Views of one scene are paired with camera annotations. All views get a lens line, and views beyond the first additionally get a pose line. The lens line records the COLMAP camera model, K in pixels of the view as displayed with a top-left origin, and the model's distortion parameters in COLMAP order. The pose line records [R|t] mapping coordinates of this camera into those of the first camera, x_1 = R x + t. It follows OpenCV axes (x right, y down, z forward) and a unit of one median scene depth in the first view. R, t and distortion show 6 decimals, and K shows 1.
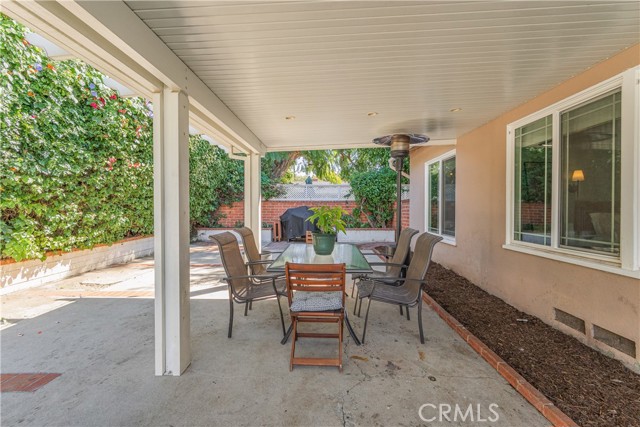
lens RADIAL K [[268.0, 0, 317.7], [0, 268.0, 213.6], [0, 0, 1]] dist [-0.001222, -0.000283]
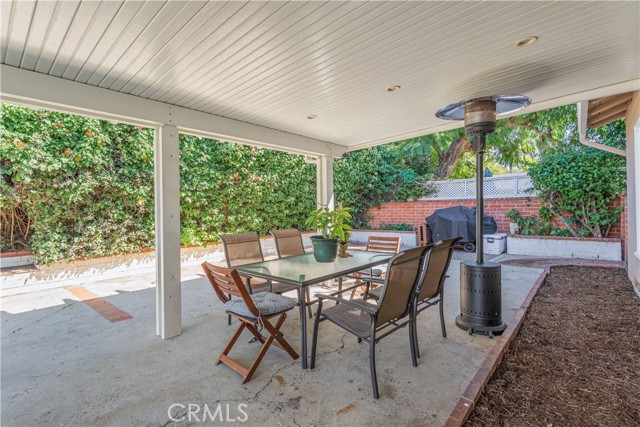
lens RADIAL K [[281.8, 0, 321.8], [0, 281.8, 212.0], [0, 0, 1]] dist [0.001958, -0.000274]
pose [[0.775941, -0.007768, -0.630758, 0.453495], [0.001817, 0.999948, -0.010079, -0.004364], [0.630803, 0.006674, 0.775914, 0.188962]]
